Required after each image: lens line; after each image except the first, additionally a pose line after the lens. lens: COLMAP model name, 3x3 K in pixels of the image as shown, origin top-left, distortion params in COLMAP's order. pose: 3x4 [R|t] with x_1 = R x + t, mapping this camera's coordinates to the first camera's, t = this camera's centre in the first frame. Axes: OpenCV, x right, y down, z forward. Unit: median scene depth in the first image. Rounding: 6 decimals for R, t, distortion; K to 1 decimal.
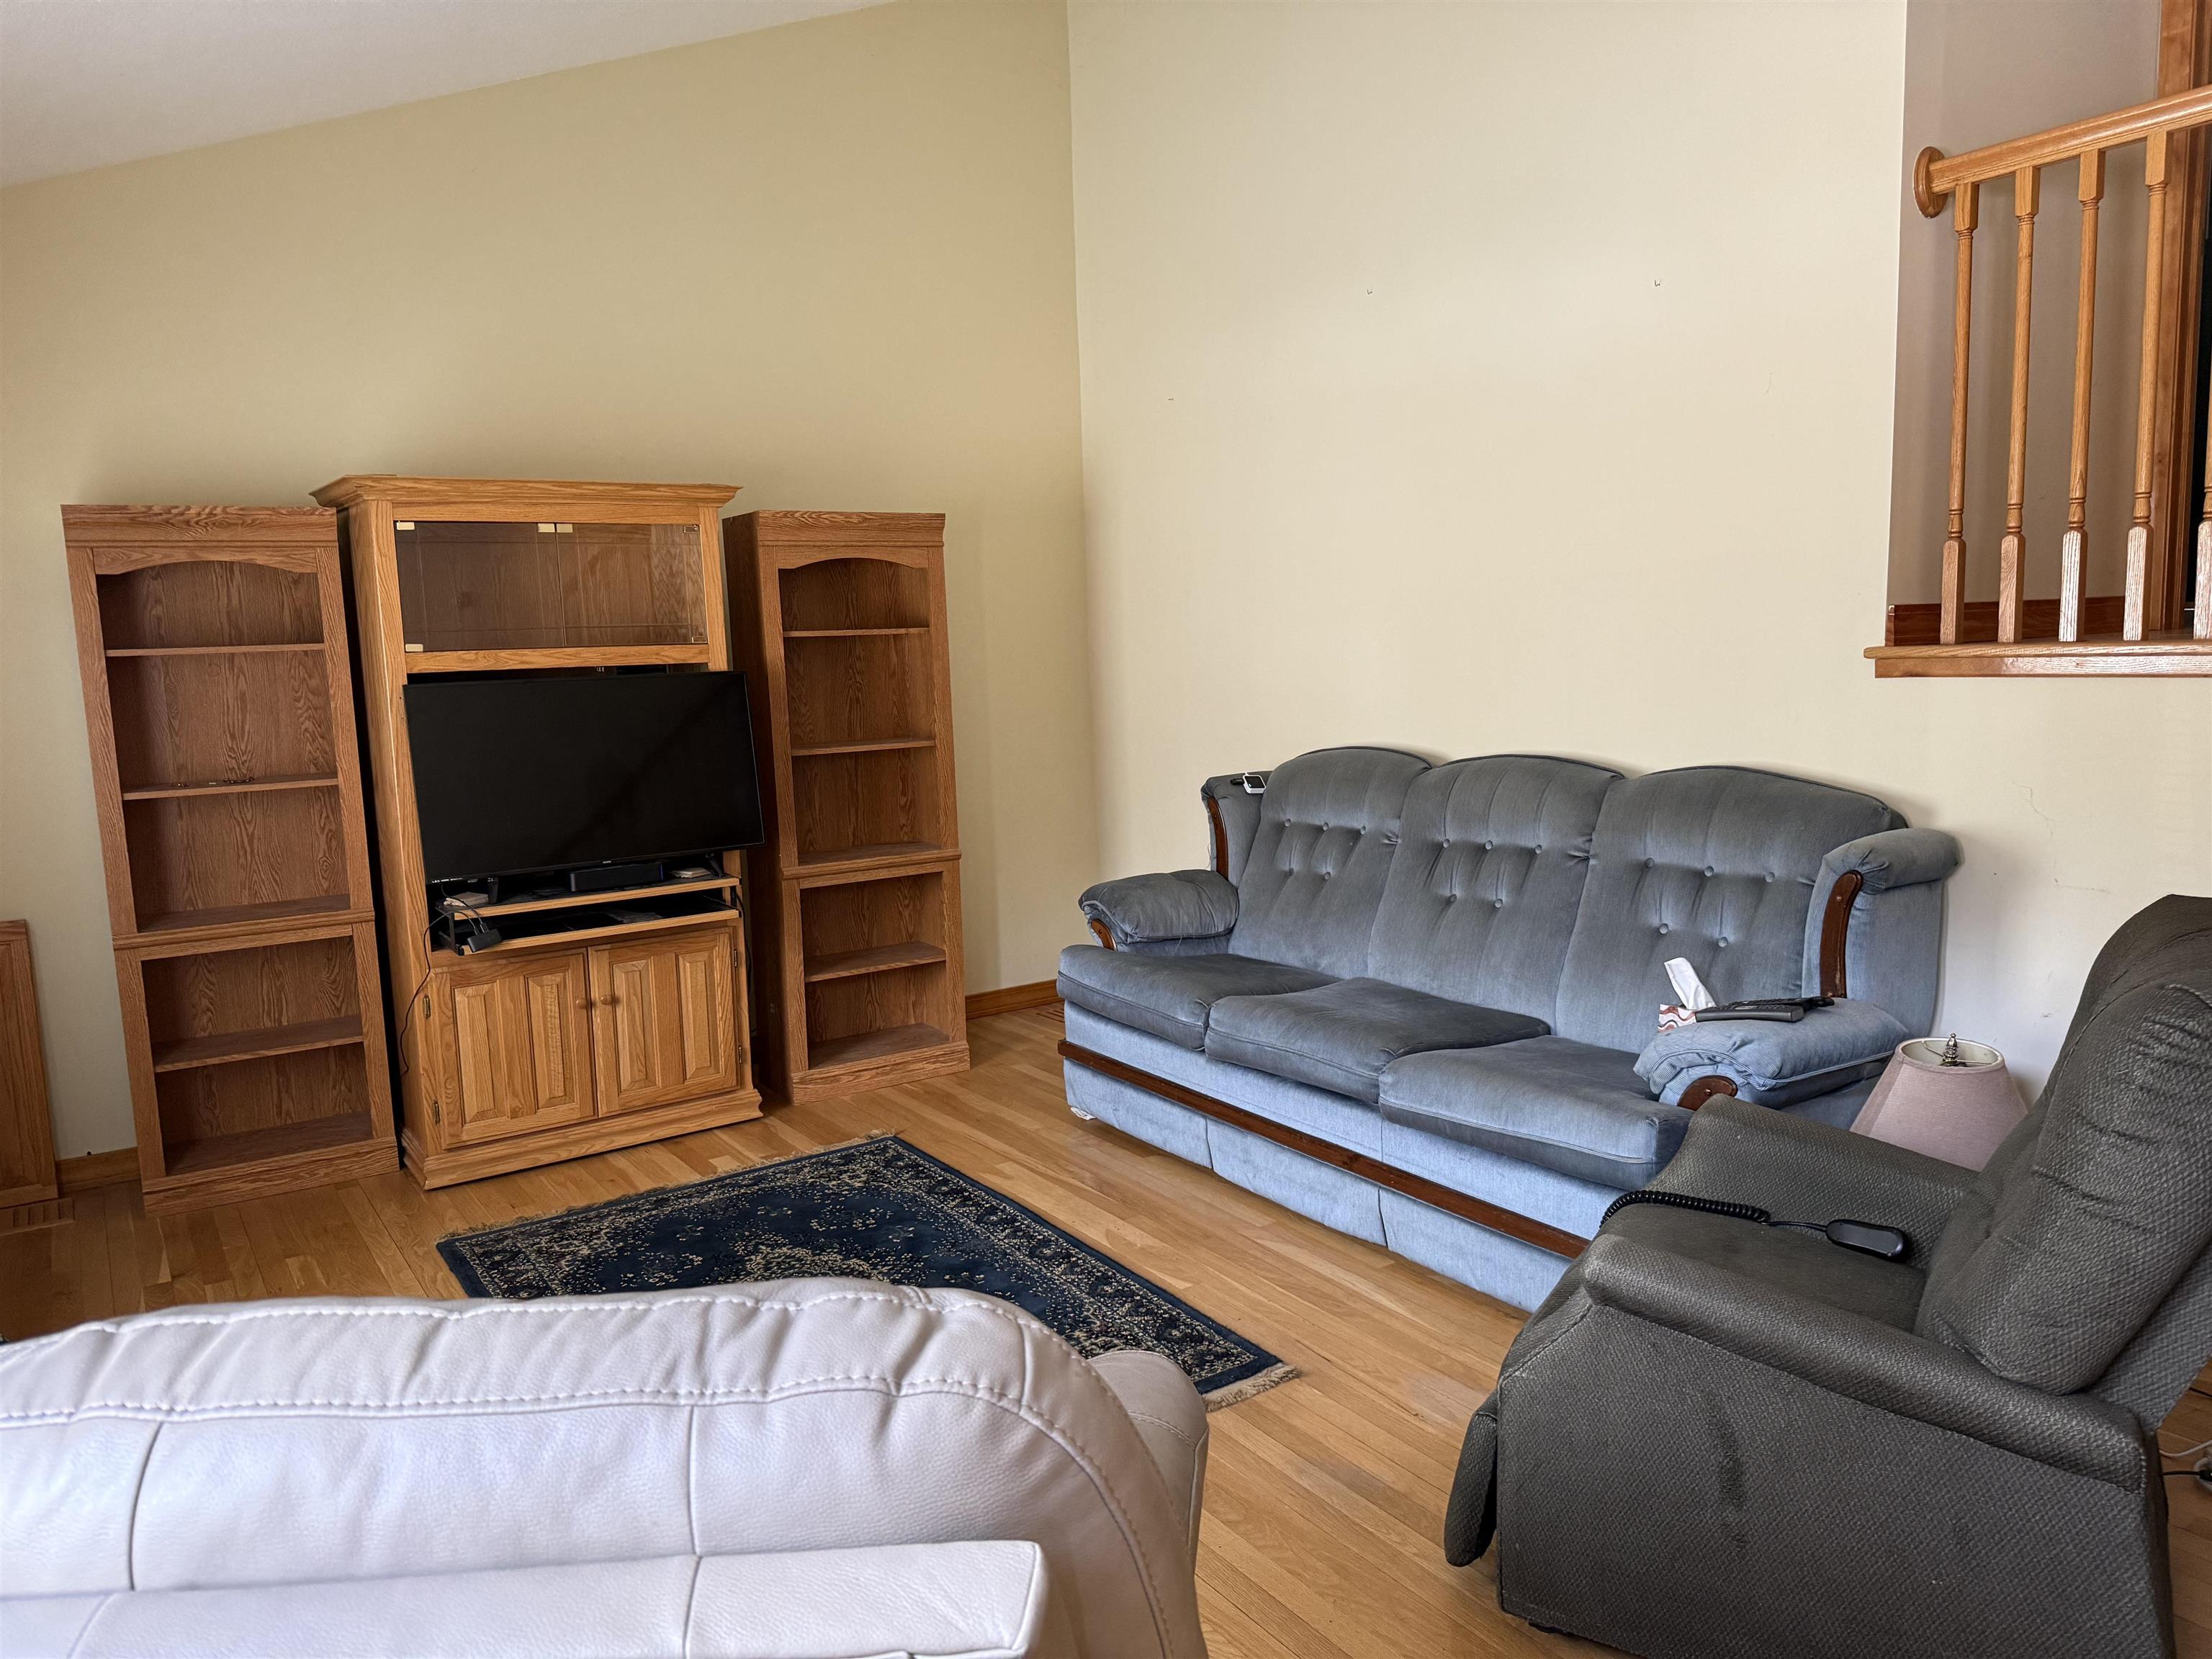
lens RADIAL K [[1579.4, 0, 1113.4], [0, 1579.4, 839.2], [0, 0, 1]] dist [0.115606, -0.132246]
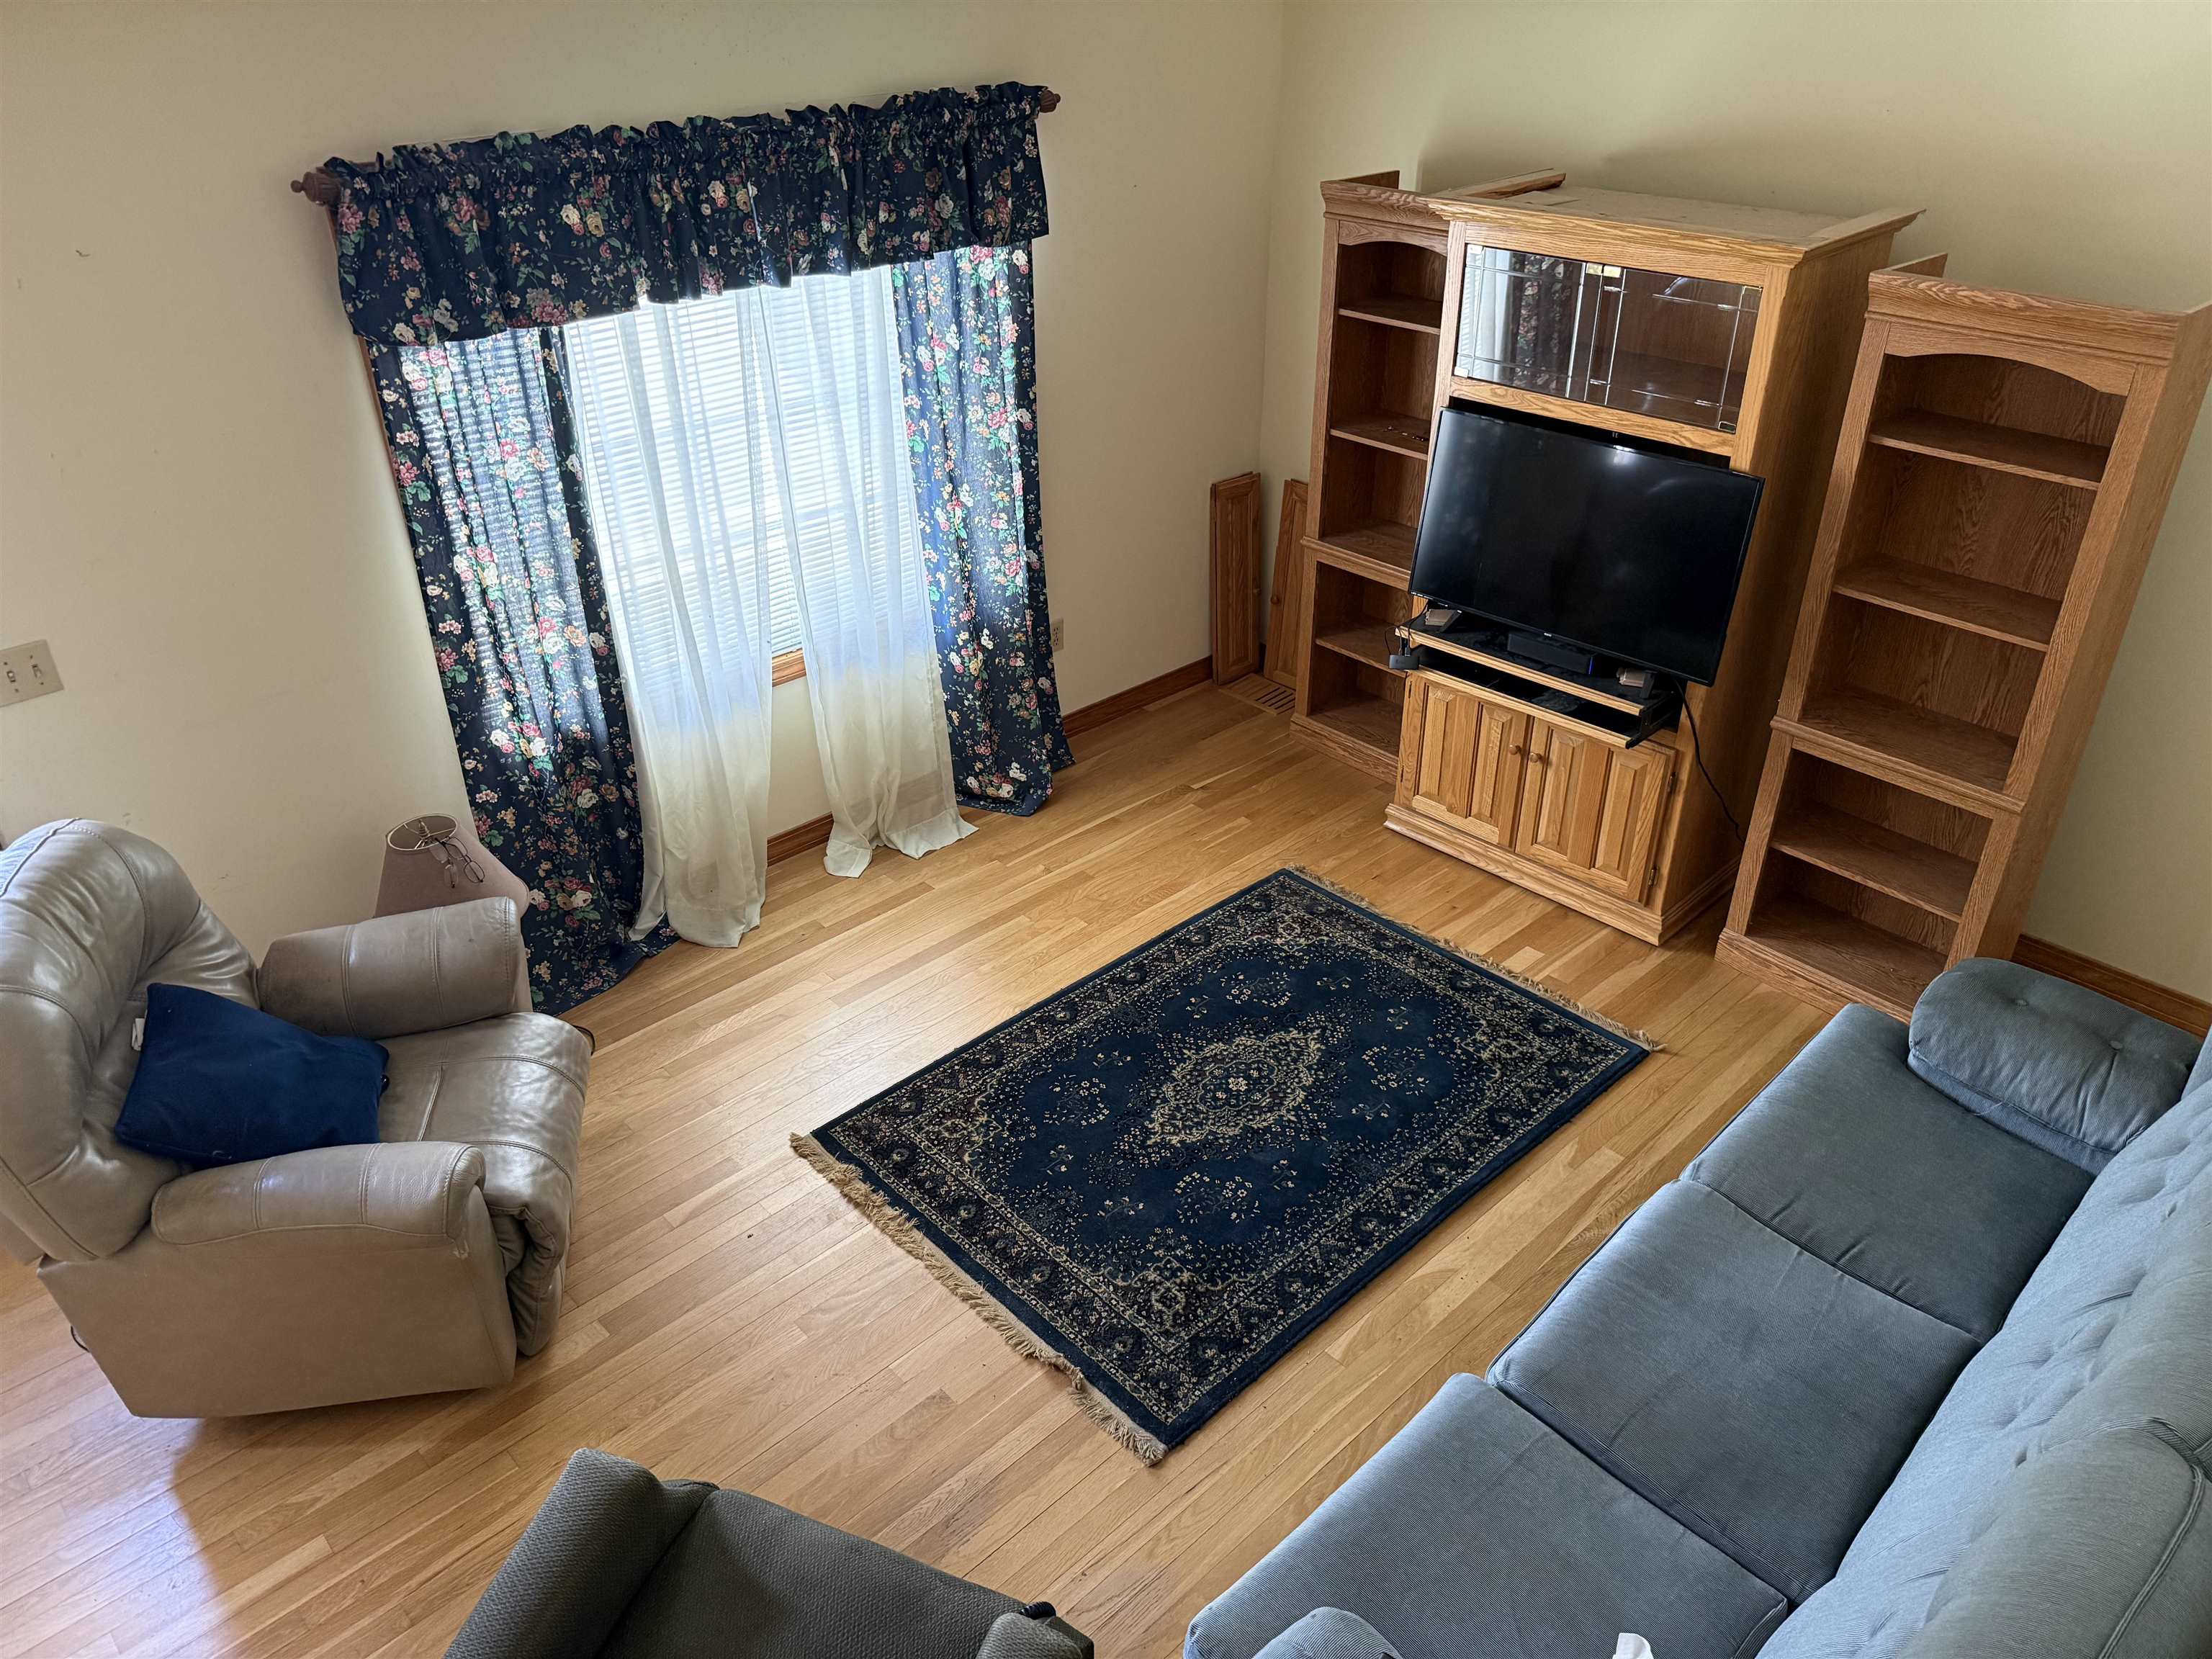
lens RADIAL K [[1579.4, 0, 1113.4], [0, 1579.4, 839.2], [0, 0, 1]] dist [0.115606, -0.132246]
pose [[0.165052, 0.531647, -0.830728, 0.496936], [-0.129971, 0.846659, 0.516020, -0.337273], [0.977684, 0.022800, 0.208841, 0.529951]]
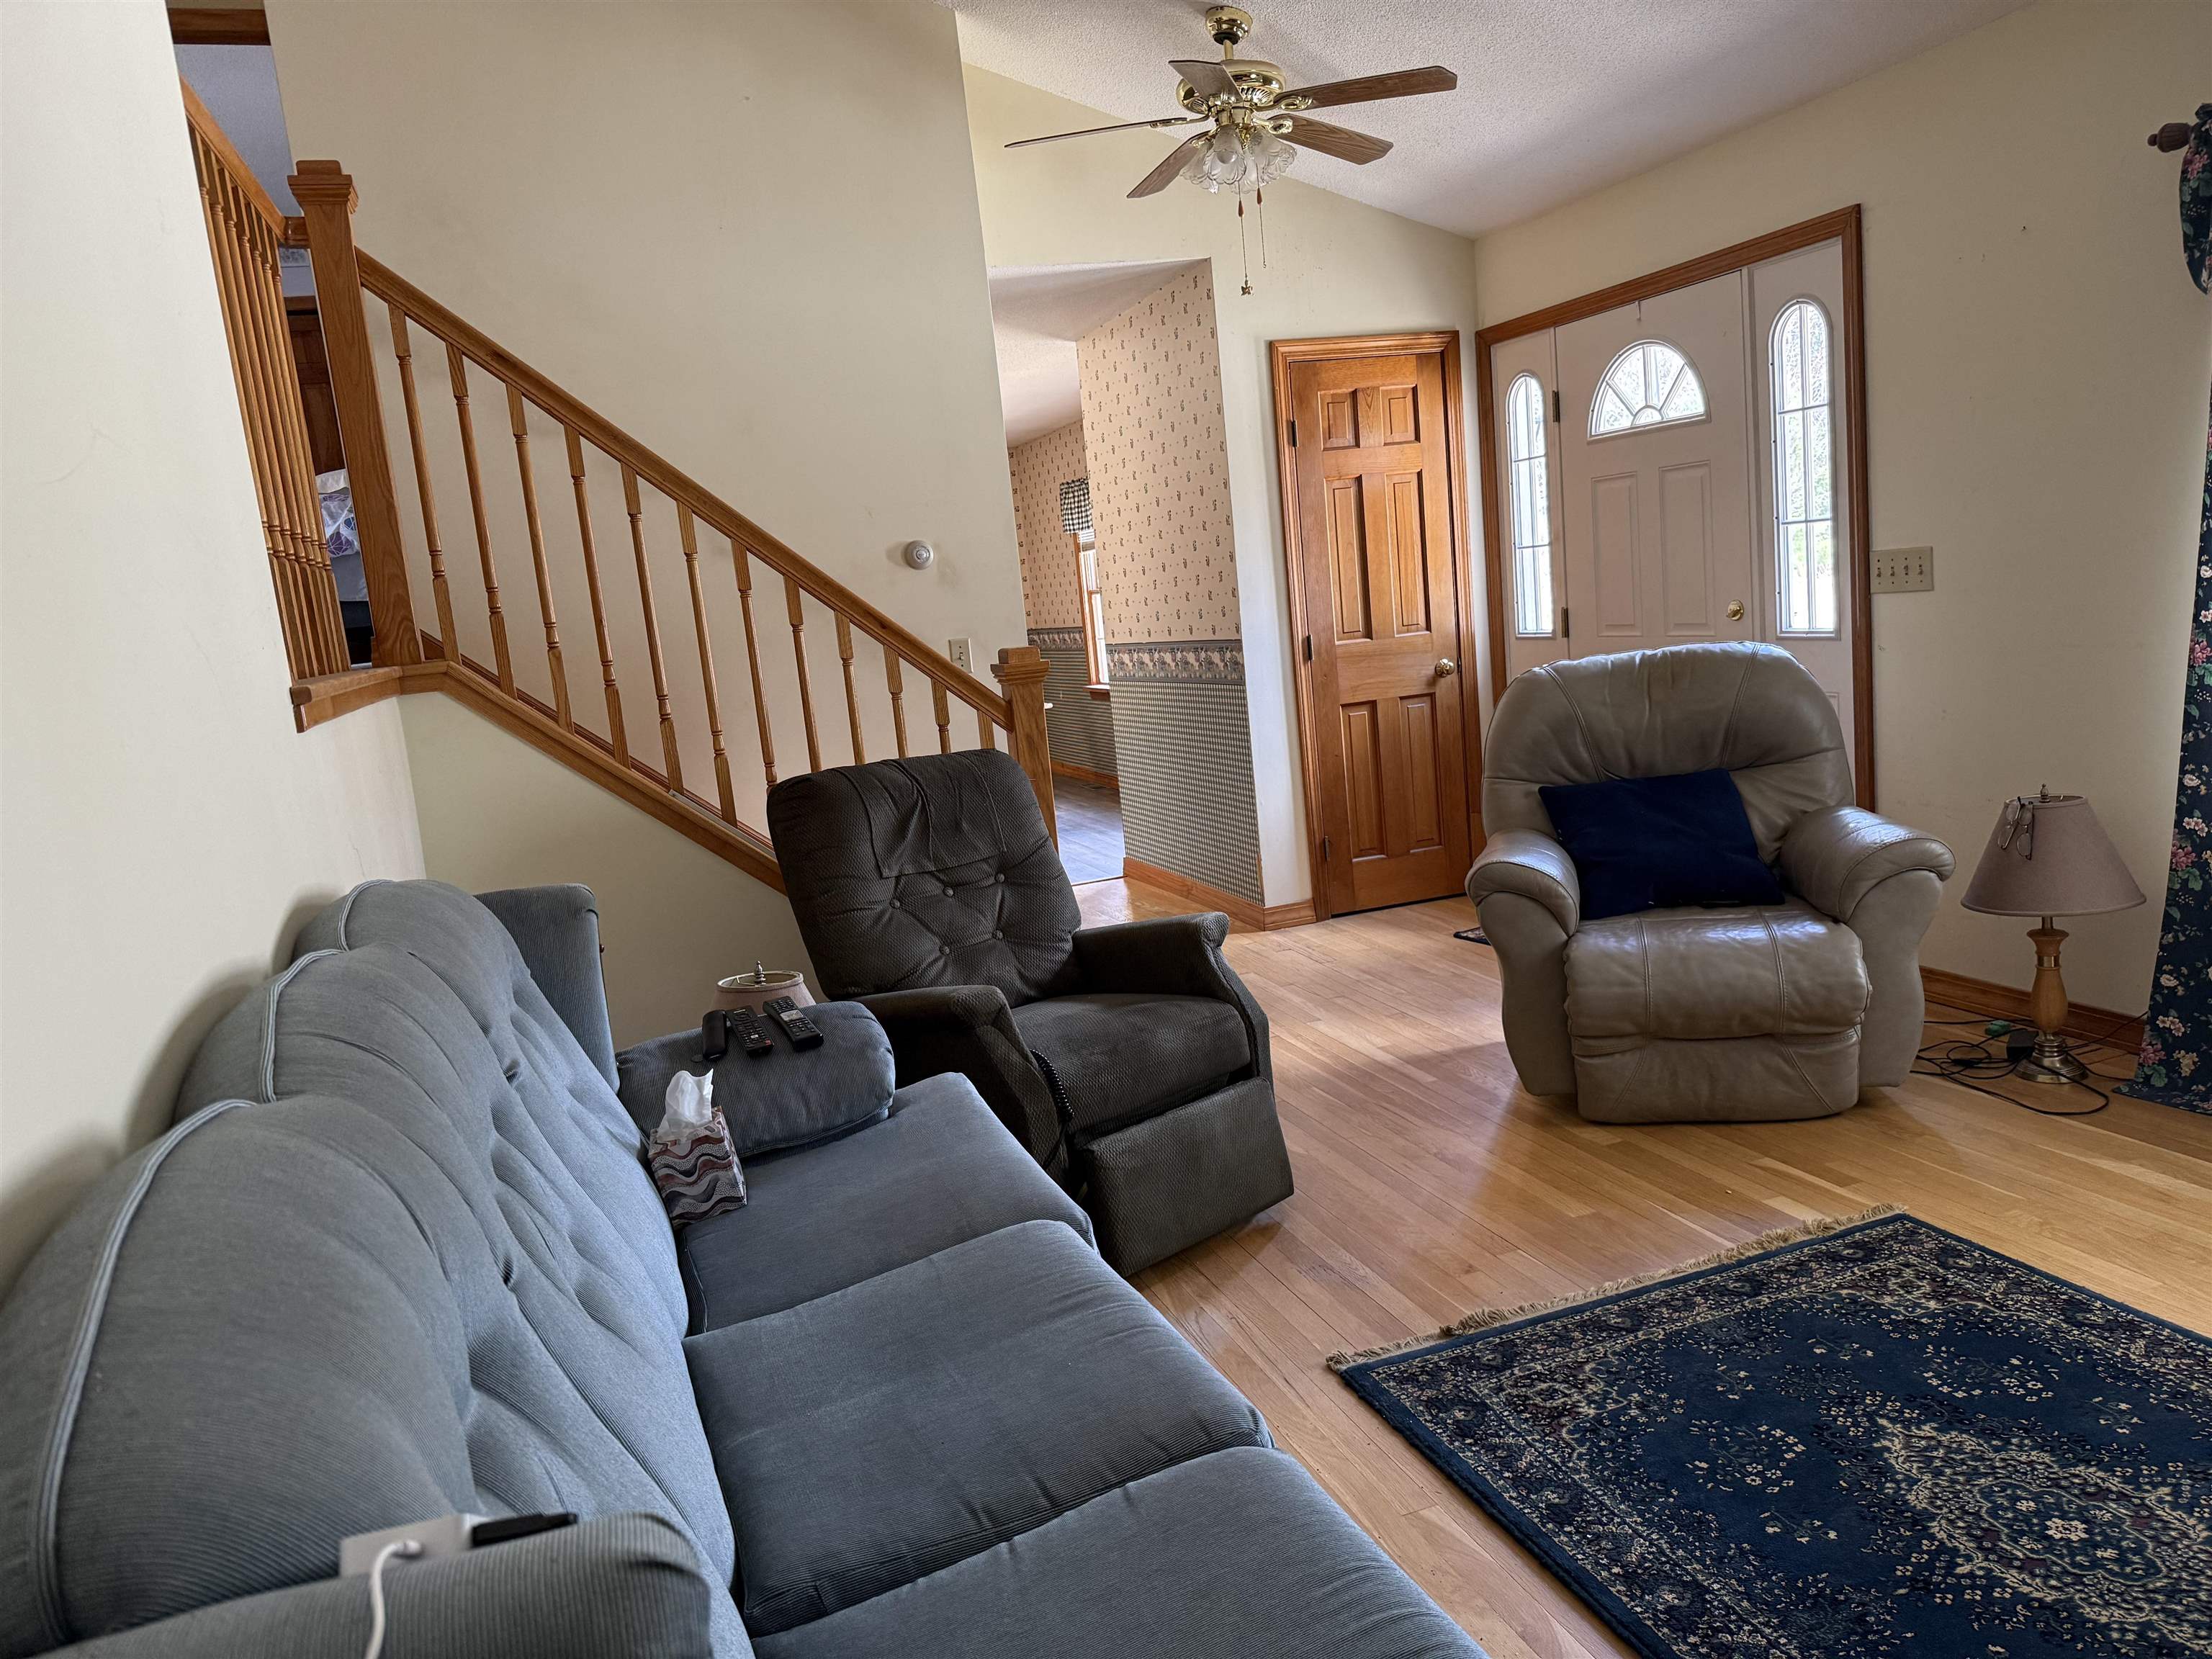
lens RADIAL K [[1579.4, 0, 1113.4], [0, 1579.4, 839.2], [0, 0, 1]] dist [0.115606, -0.132246]
pose [[-0.960898, 0.085039, 0.263521, -0.021152], [0.161749, 0.944810, 0.284906, -0.151411], [-0.224749, 0.316390, -0.921621, 1.219325]]
